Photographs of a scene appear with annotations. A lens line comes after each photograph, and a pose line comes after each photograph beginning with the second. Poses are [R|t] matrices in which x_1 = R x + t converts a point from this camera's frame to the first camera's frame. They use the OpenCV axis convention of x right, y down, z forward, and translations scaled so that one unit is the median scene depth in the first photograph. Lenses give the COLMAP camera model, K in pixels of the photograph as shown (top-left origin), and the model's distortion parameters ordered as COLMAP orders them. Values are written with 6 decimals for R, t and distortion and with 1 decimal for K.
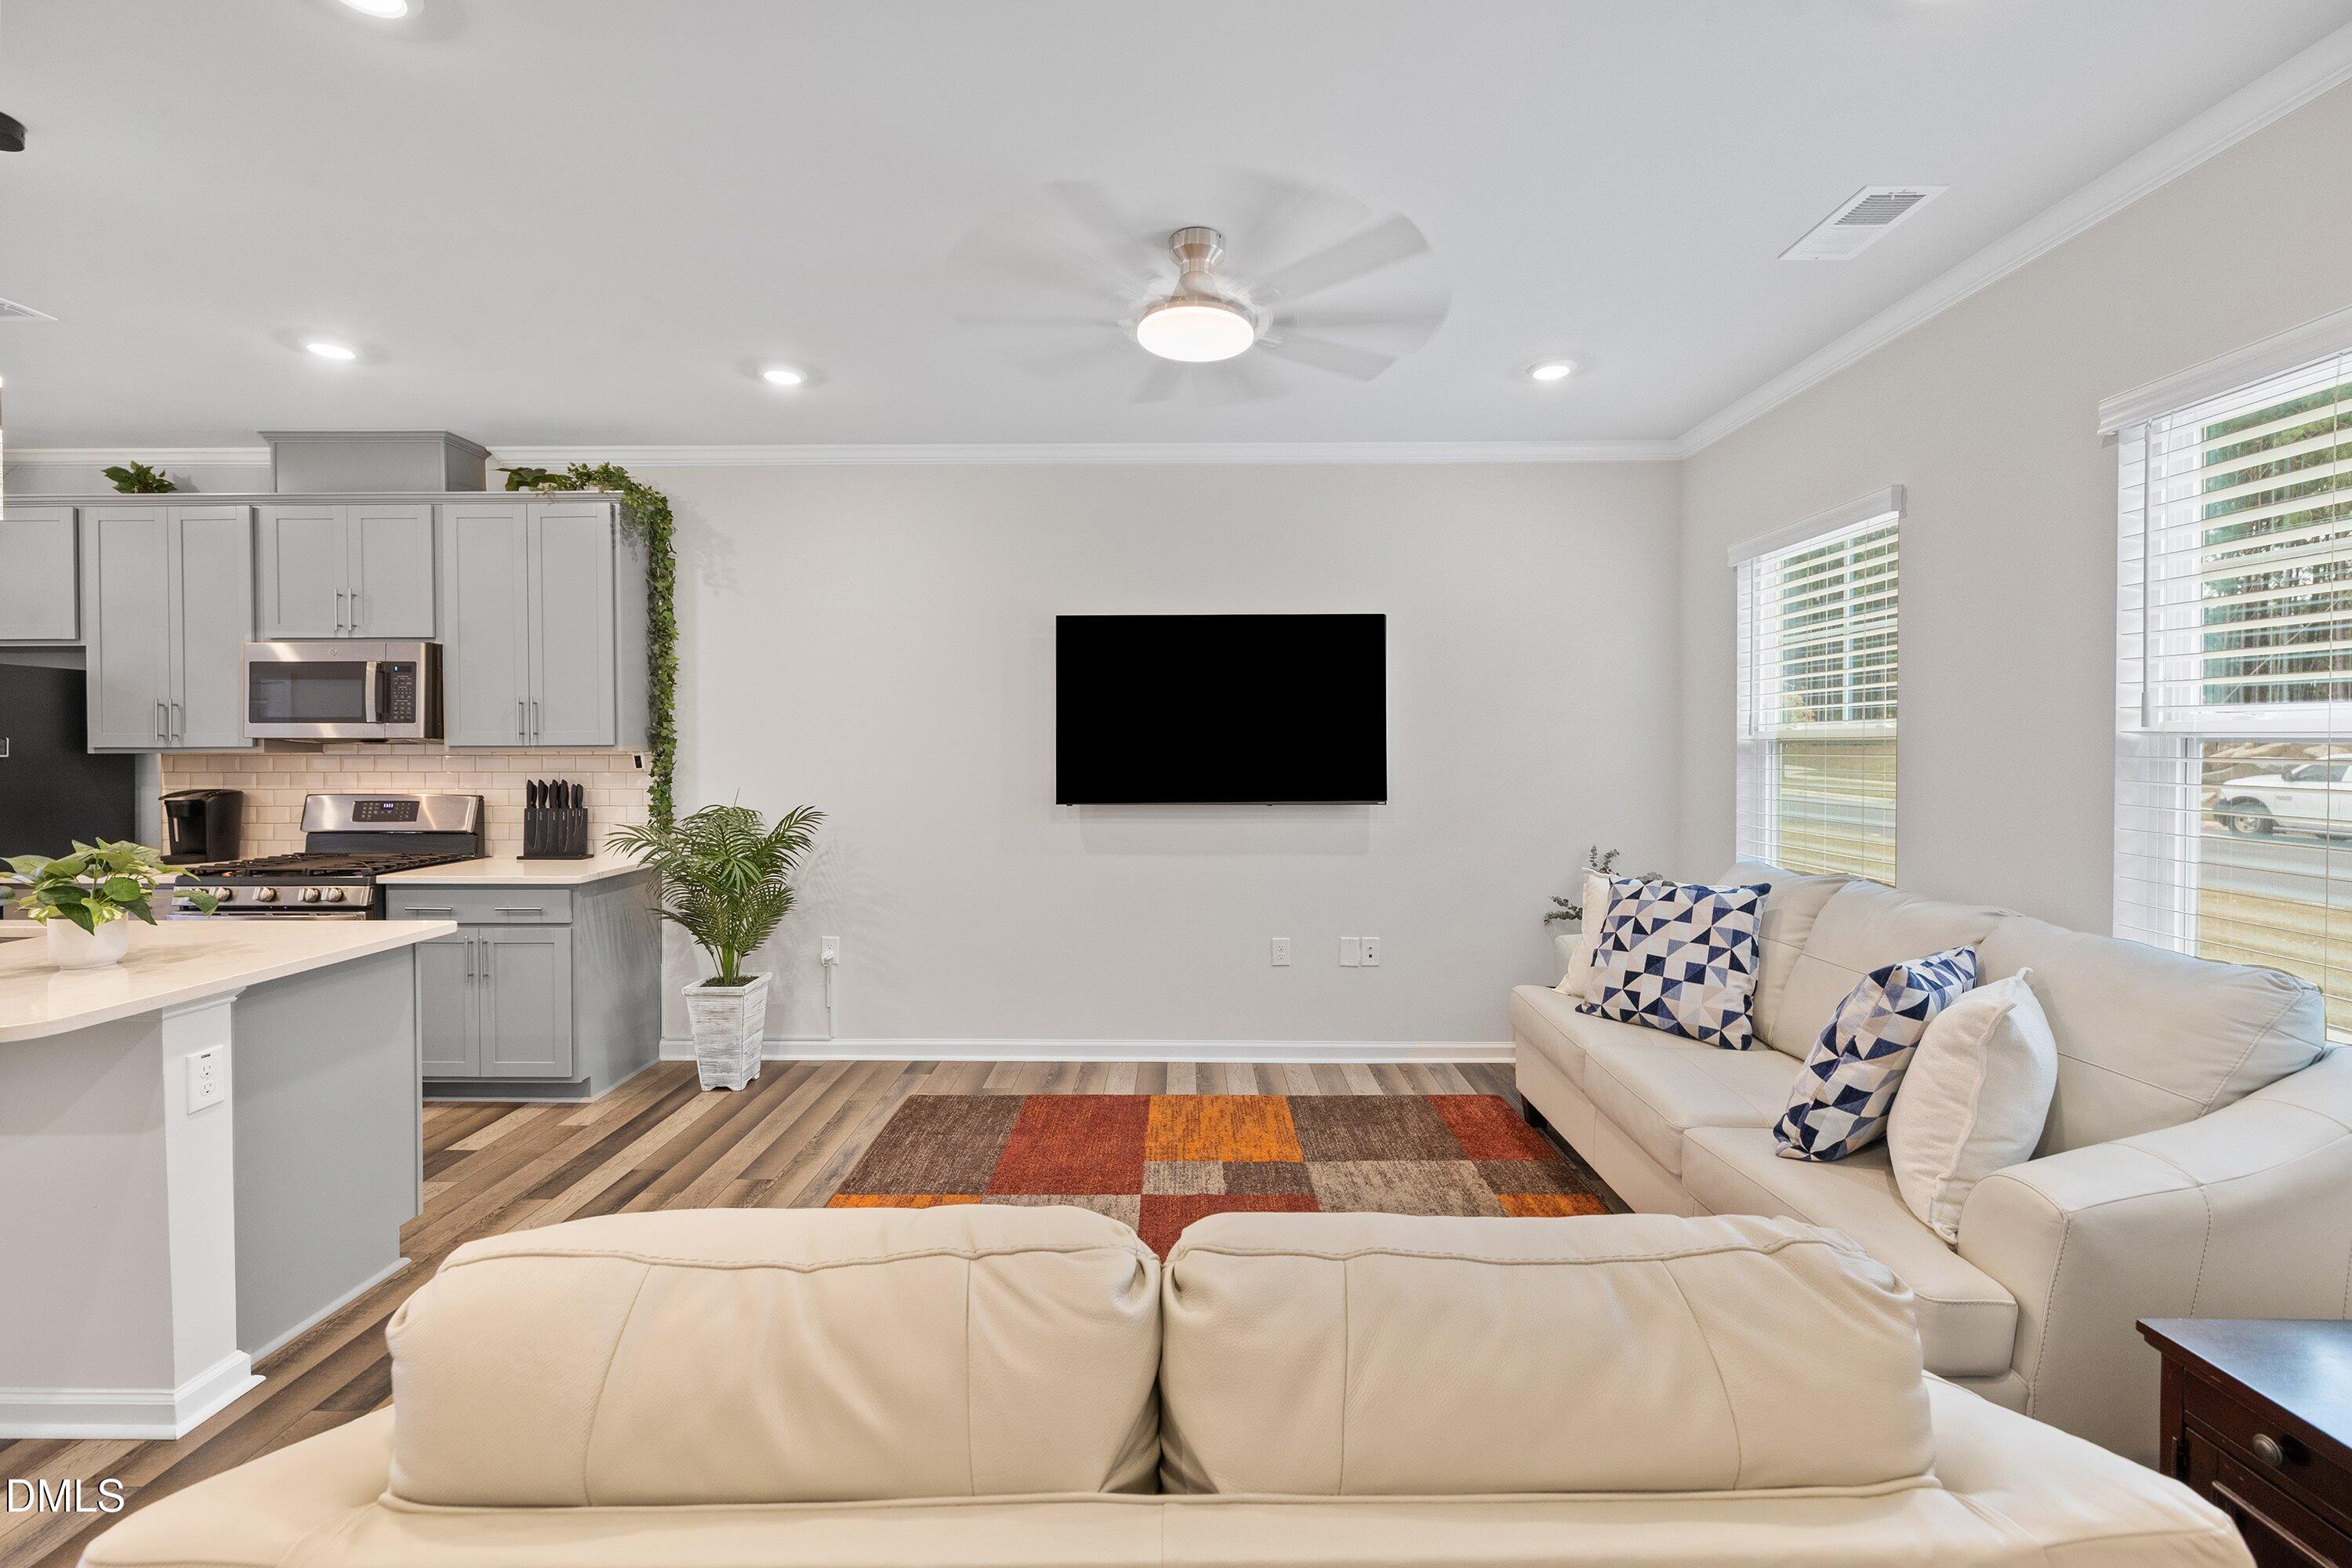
lens RADIAL K [[982.5, 0, 1168.4], [0, 982.5, 765.2], [0, 0, 1]] dist [-0.000698, -0.000082]
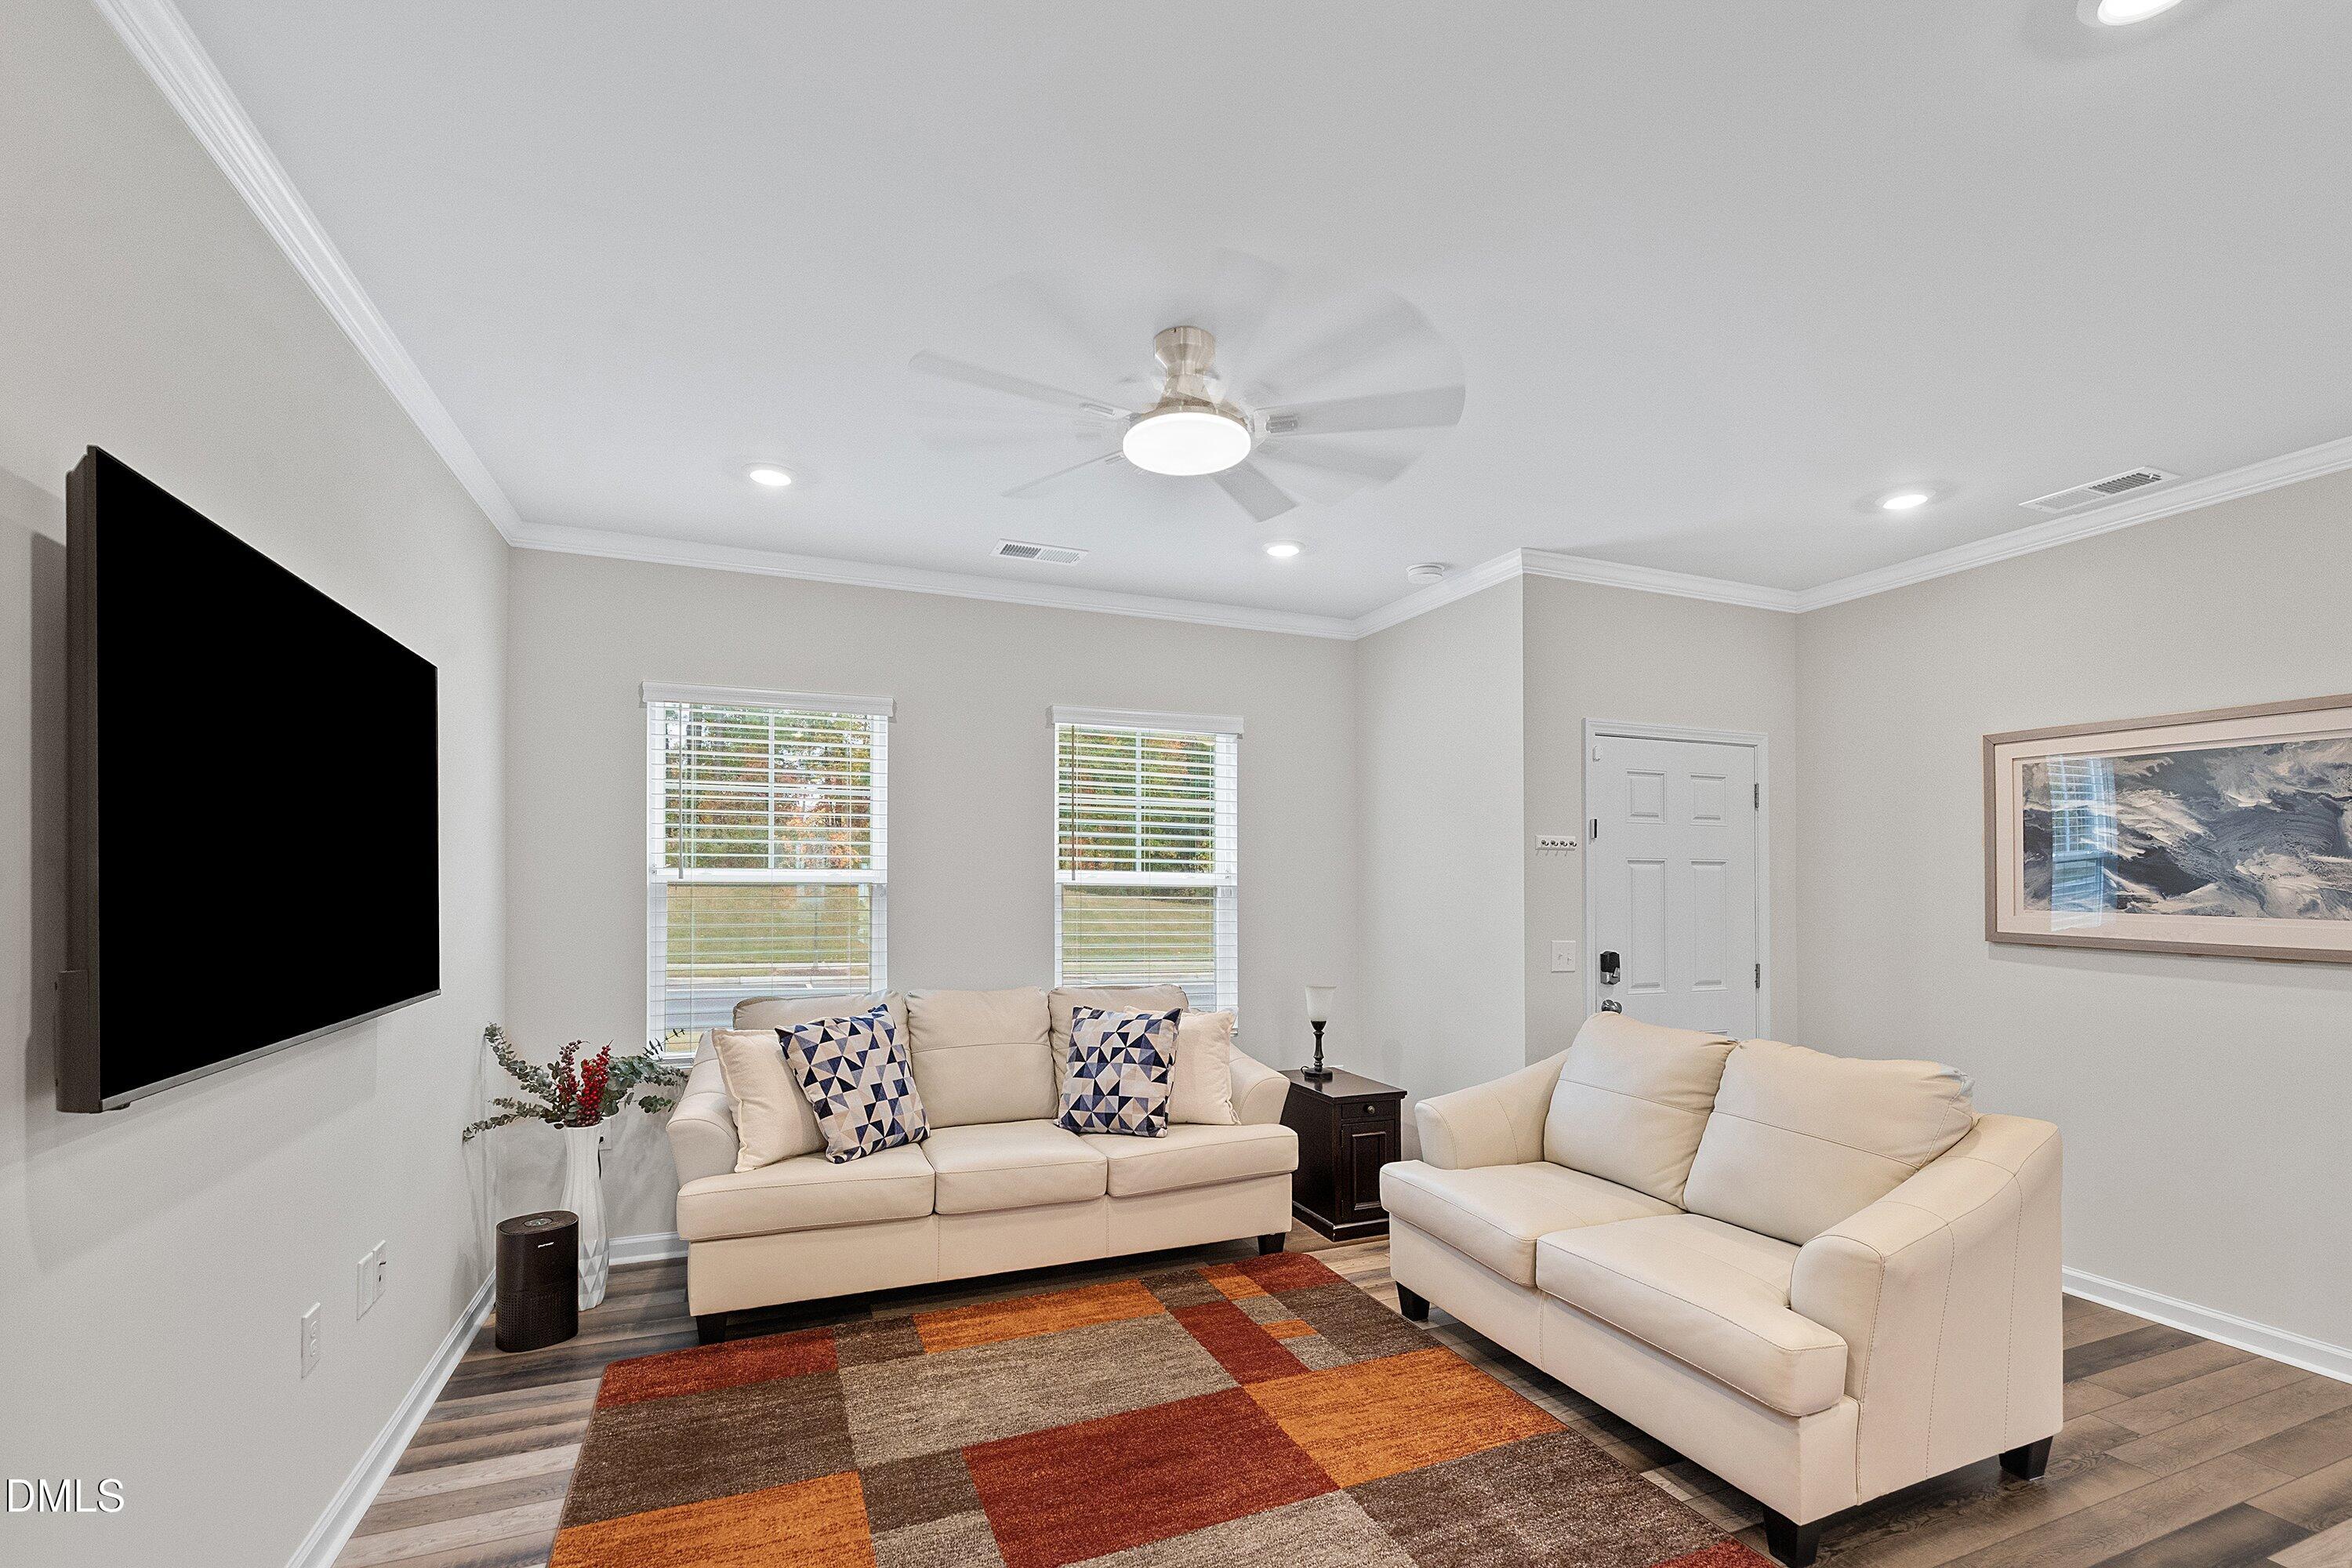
lens RADIAL K [[1028.5, 0, 1182.2], [0, 1028.5, 887.2], [0, 0, 1]] dist [0.000028, -0.000028]
pose [[-0.394110, -0.000759, 0.919063, -0.522709], [0.013919, 0.999880, 0.006794, -0.020785], [-0.918958, 0.015470, -0.394052, 0.863040]]
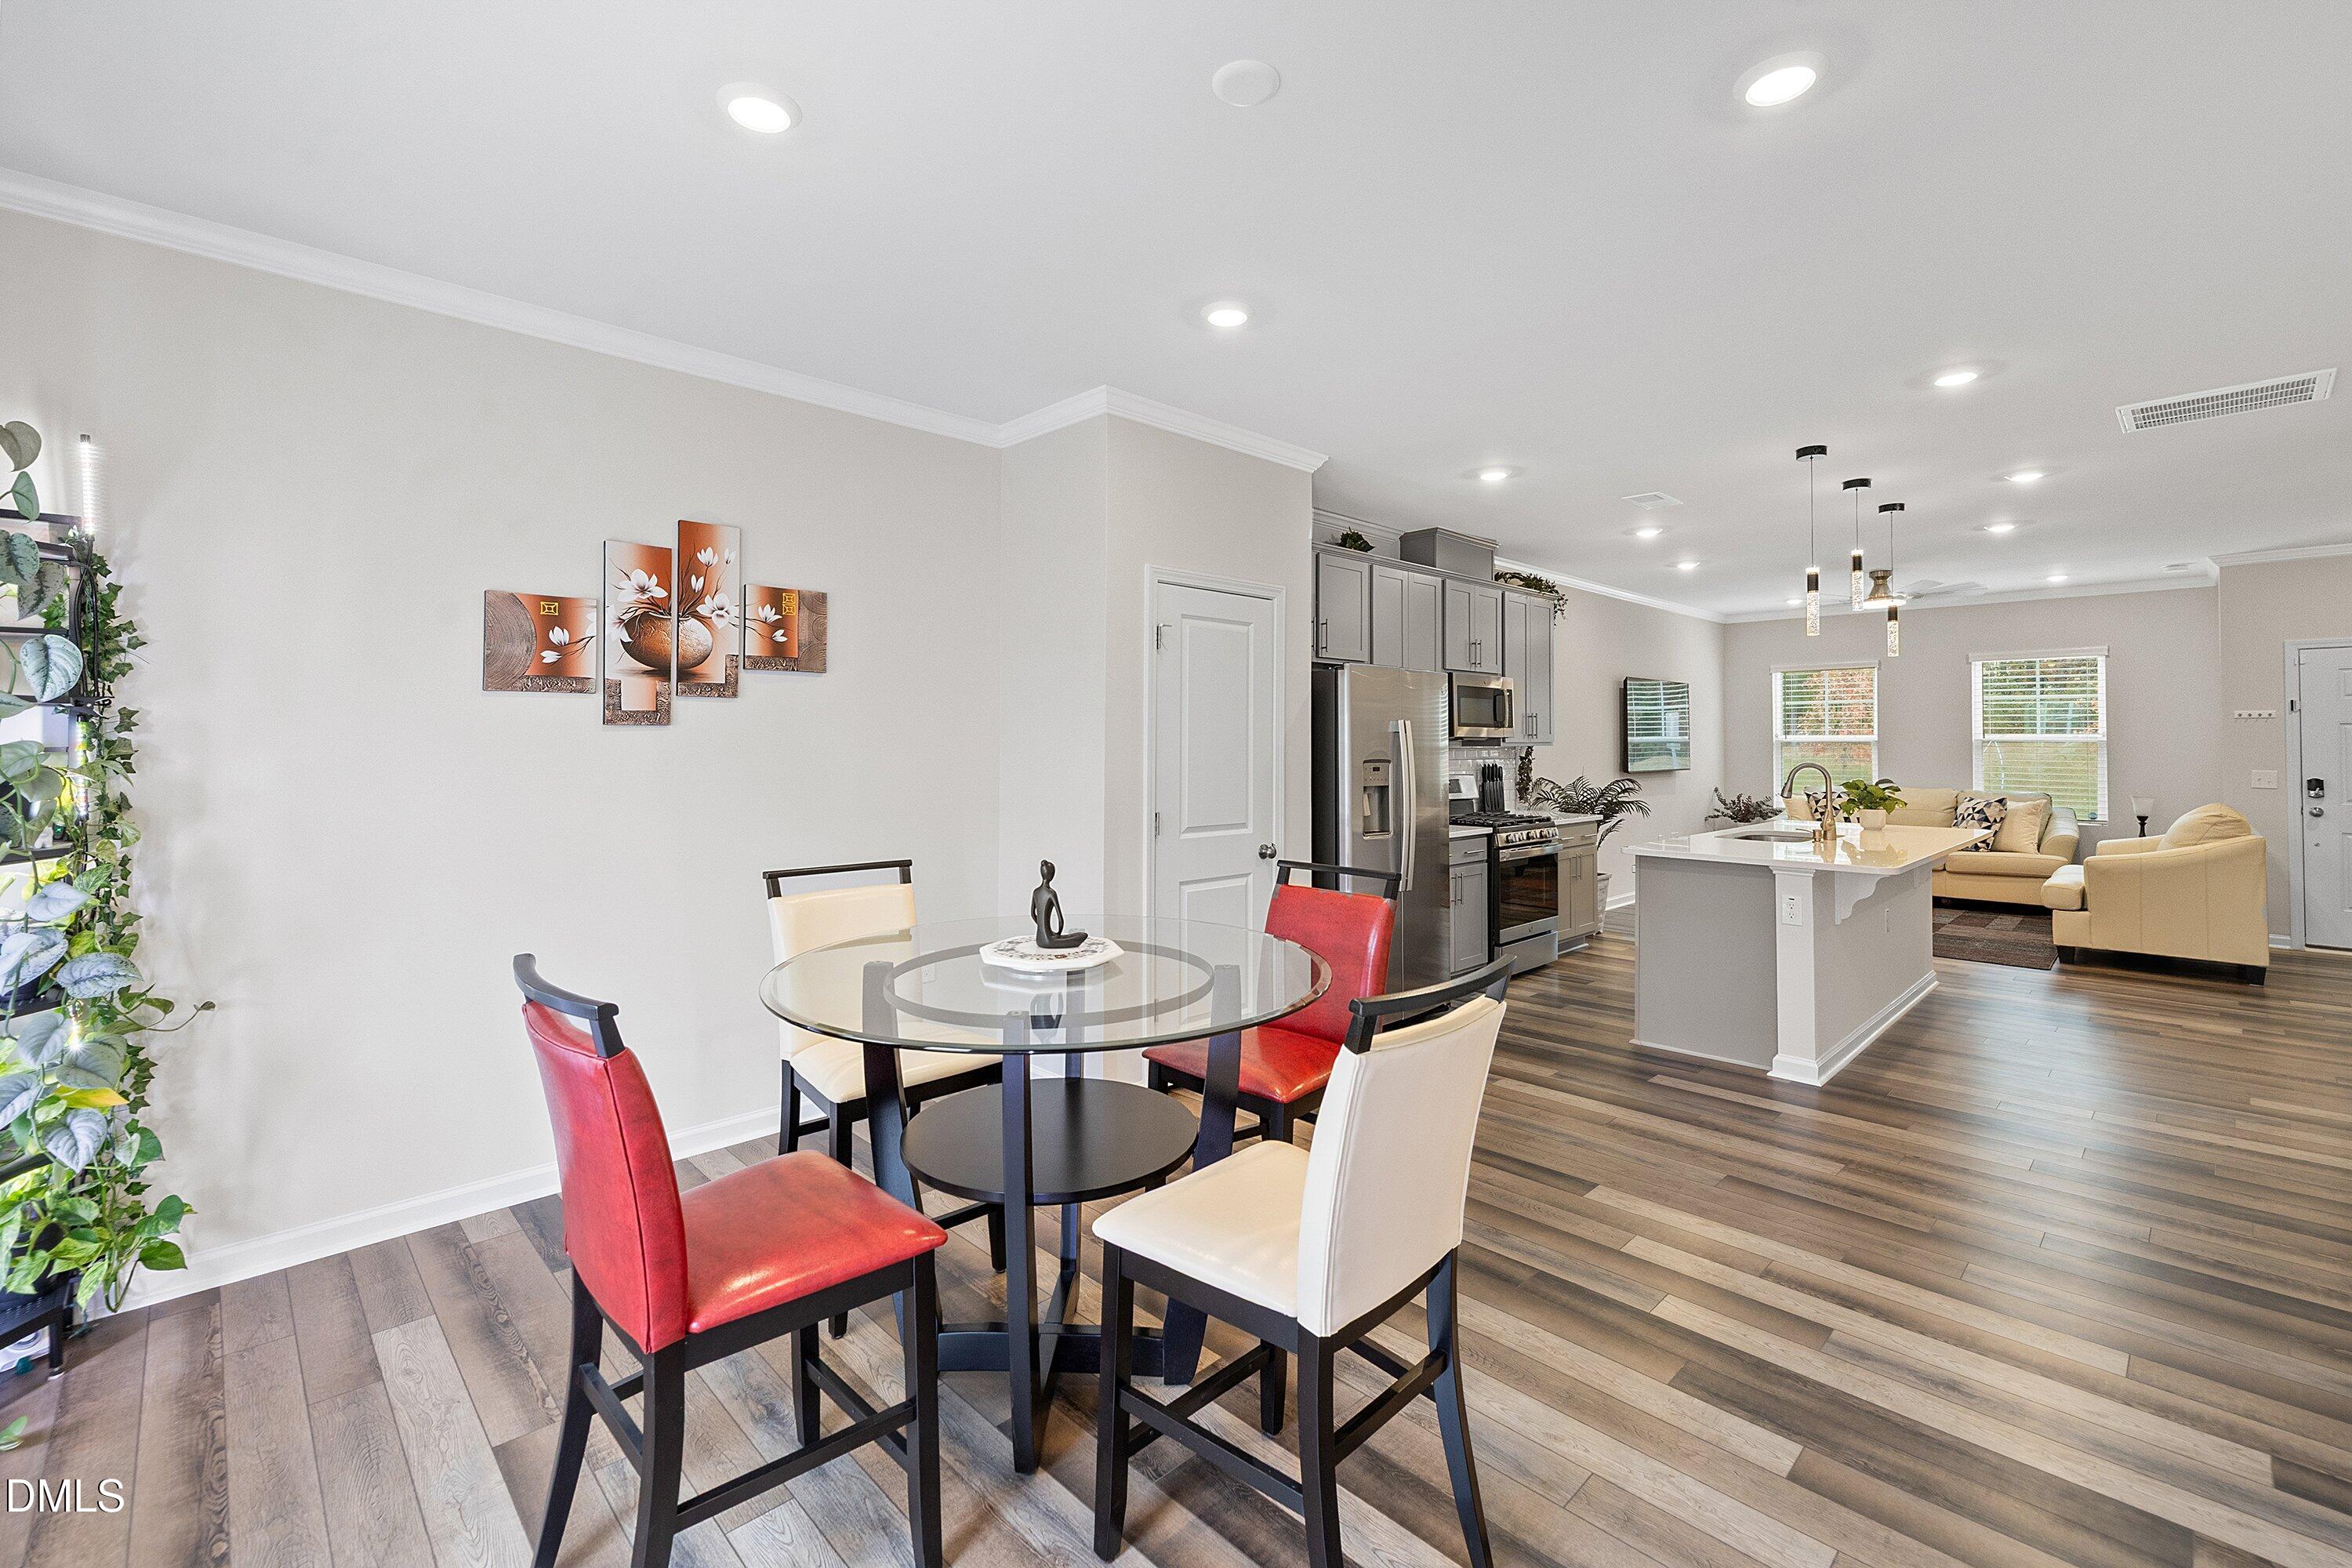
lens RADIAL K [[1003.9, 0, 1165.7], [0, 1003.9, 726.3], [0, 0, 1]] dist [0.000940, 0.000111]
pose [[0.714467, 0.013235, 0.699544, -2.257586], [0.011199, 0.999477, -0.030347, -0.002109], [-0.699579, 0.029517, 0.713945, 0.221818]]
